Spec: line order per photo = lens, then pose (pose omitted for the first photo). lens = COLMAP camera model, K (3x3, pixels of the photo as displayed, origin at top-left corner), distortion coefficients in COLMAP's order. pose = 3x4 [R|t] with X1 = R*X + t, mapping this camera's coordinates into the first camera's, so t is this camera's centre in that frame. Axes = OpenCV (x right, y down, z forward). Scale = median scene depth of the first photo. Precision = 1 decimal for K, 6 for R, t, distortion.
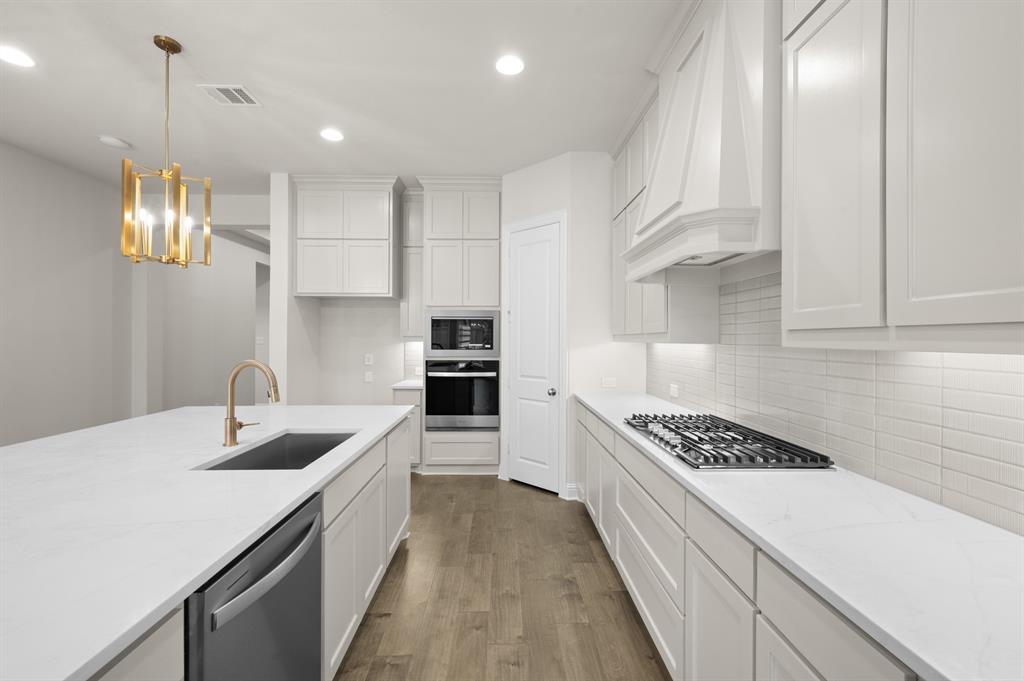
lens RADIAL K [[428.4, 0, 512.0], [0, 428.4, 340.5], [0, 0, 1]] dist [-0.004533, -0.000671]
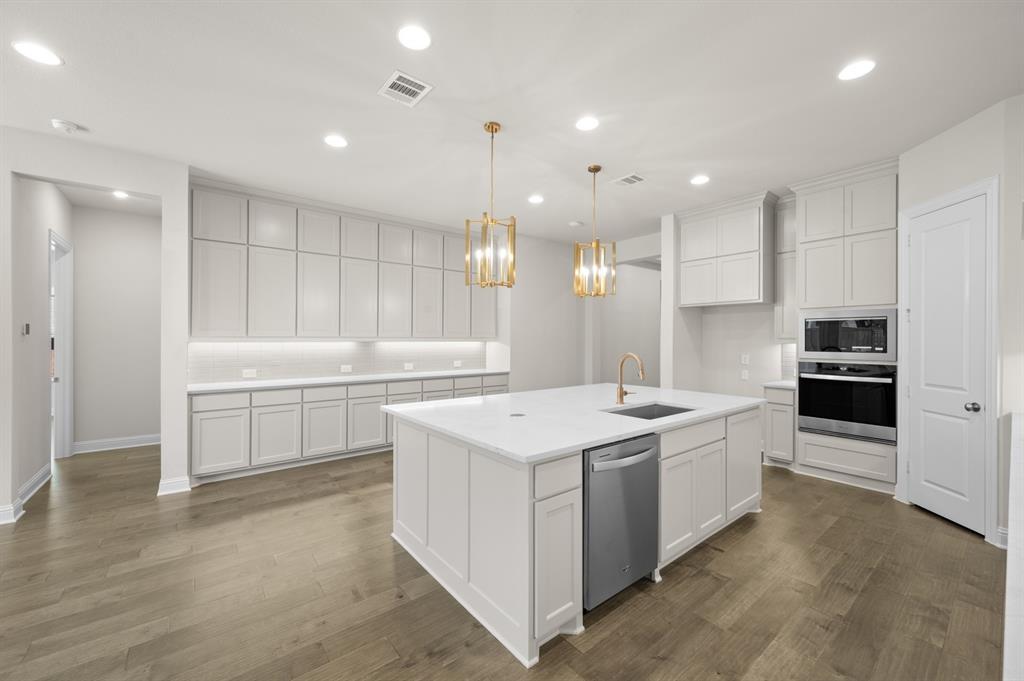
lens RADIAL K [[405.2, 0, 512.0], [0, 405.2, 340.5], [0, 0, 1]] dist [0.003694, 0.000170]
pose [[0.605392, -0.000029, -0.795927, 0.160625], [-0.004138, 0.999986, -0.003184, 0.001678], [0.795917, 0.005221, 0.605384, -0.137816]]
